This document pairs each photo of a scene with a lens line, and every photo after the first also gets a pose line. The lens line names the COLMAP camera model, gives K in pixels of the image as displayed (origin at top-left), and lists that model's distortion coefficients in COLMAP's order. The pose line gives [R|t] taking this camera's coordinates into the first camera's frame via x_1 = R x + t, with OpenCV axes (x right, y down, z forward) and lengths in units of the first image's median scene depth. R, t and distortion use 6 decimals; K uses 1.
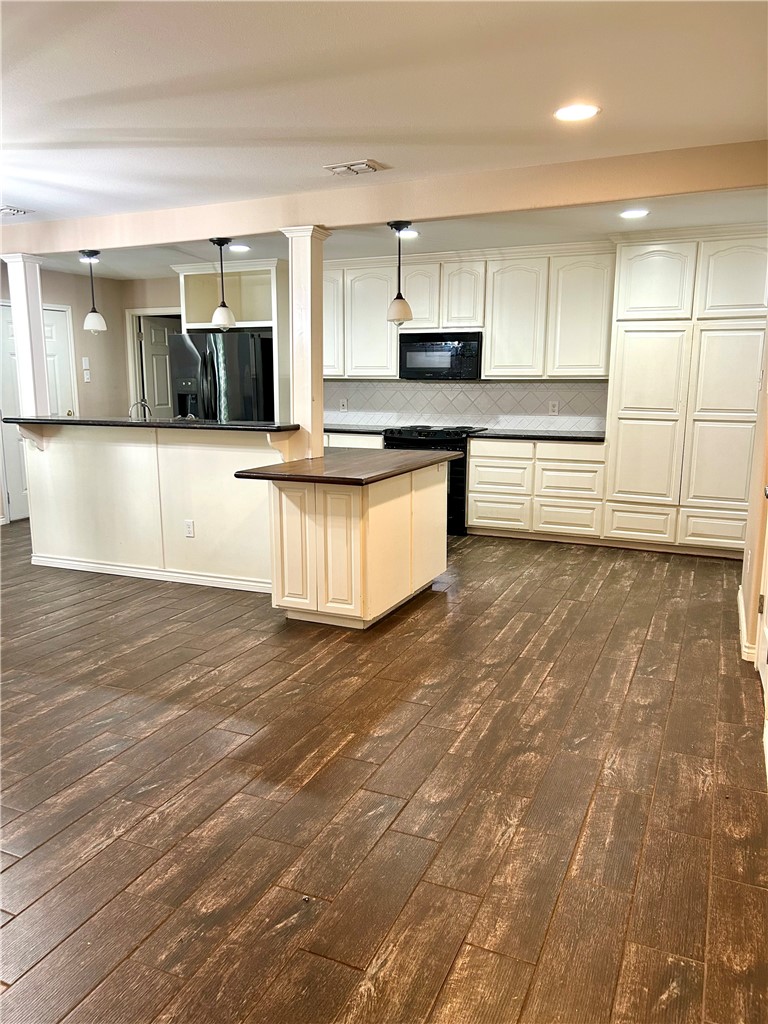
lens RADIAL K [[773.0, 0, 382.1], [0, 773.0, 511.5], [0, 0, 1]] dist [0.014190, -0.011273]
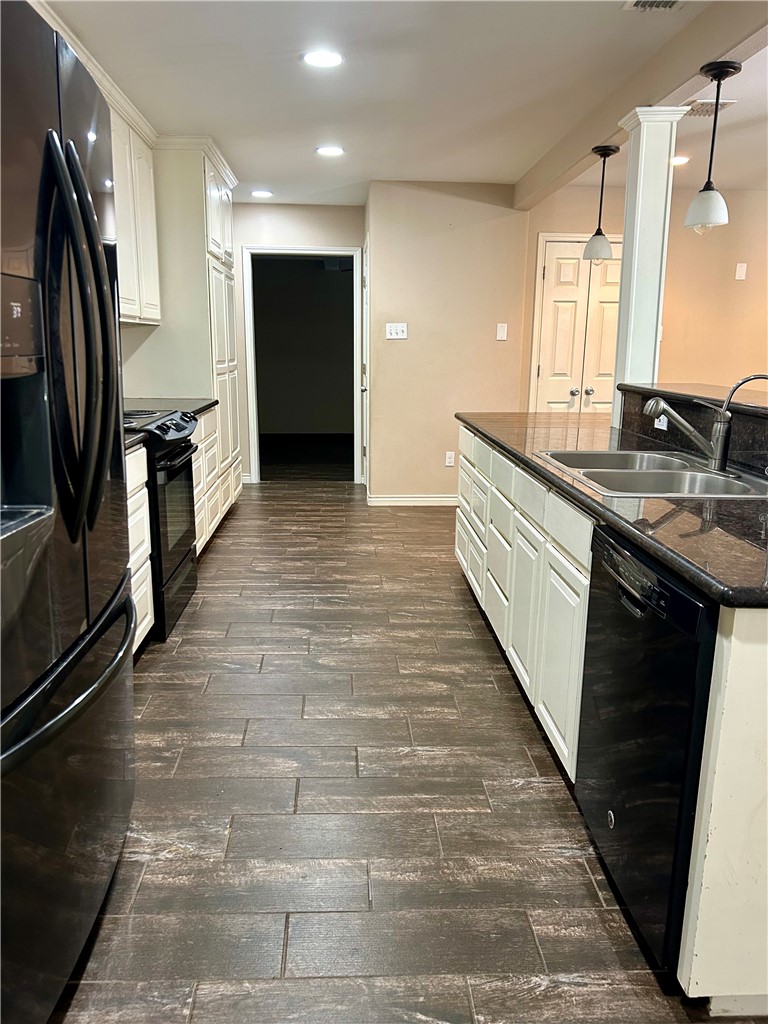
lens RADIAL K [[773.0, 0, 379.4], [0, 773.0, 513.0], [0, 0, 1]] dist [0.014190, -0.011273]
pose [[-0.462224, -0.195752, 0.864887, -0.658869], [0.140309, 0.946900, 0.289299, -0.247336], [-0.875592, 0.255073, -0.410214, 1.533569]]
